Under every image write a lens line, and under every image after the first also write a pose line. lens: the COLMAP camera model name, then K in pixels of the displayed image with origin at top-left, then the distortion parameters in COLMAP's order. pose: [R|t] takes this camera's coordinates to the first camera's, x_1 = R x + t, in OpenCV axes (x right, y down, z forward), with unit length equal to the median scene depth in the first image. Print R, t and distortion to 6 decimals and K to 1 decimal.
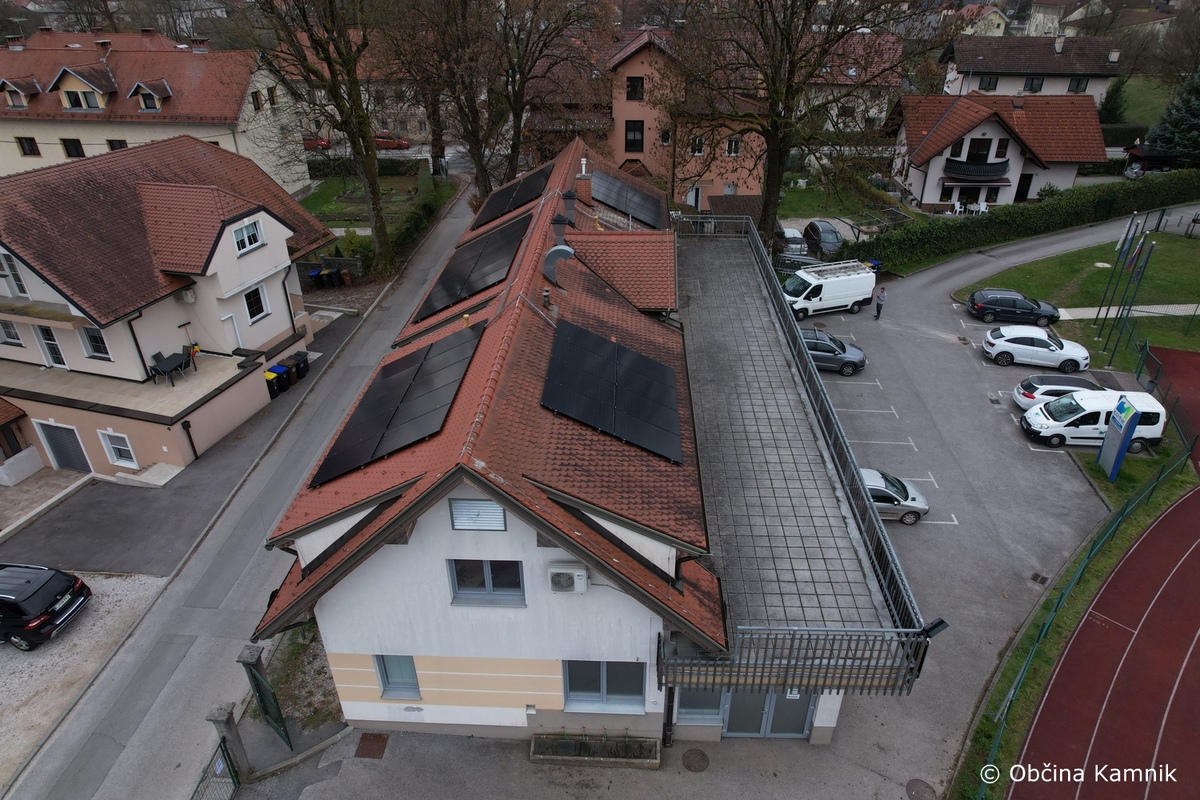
lens RADIAL K [[770.8, 0, 600.0], [0, 770.8, 400.0], [0, 0, 1]] dist [-0.083556, 0.068818]
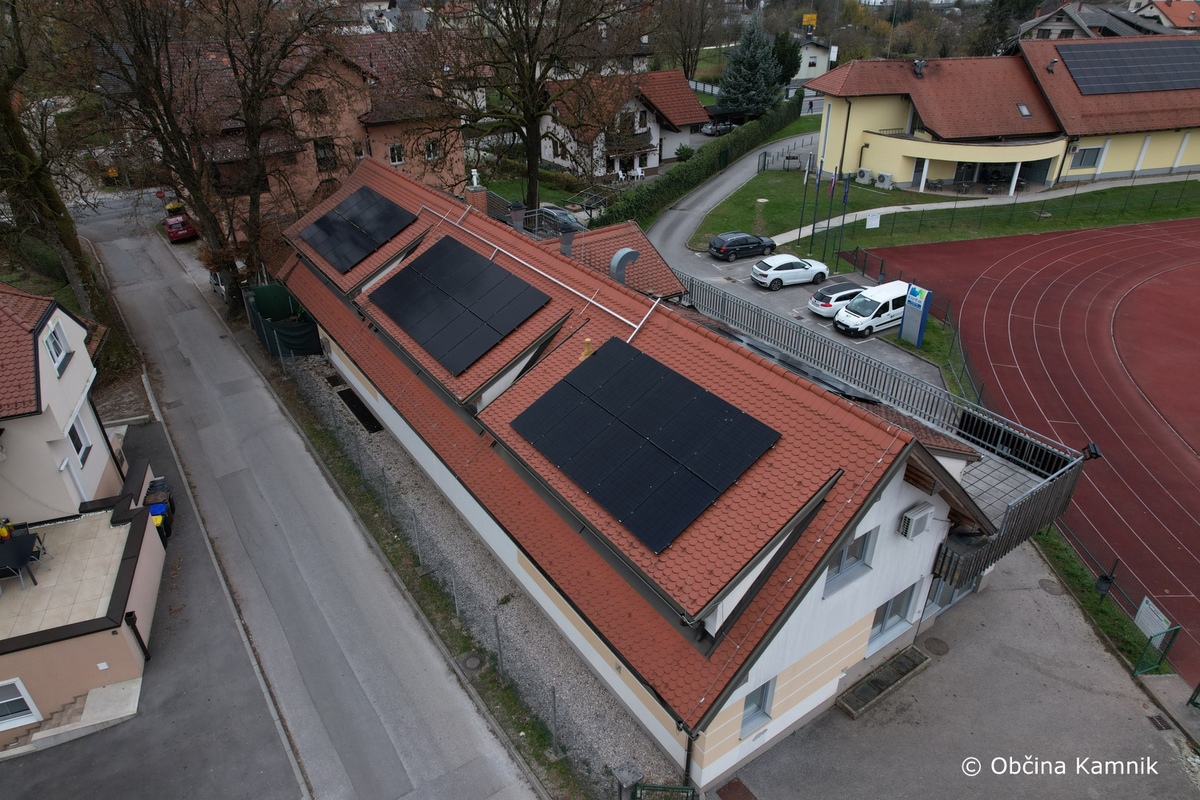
lens RADIAL K [[770.8, 0, 600.0], [0, 770.8, 400.0], [0, 0, 1]] dist [-0.083556, 0.068818]
pose [[0.796628, -0.297480, 0.526202, -0.397351], [0.298957, 0.950496, 0.084751, -0.068553], [-0.525365, 0.089797, 0.846126, 0.131400]]
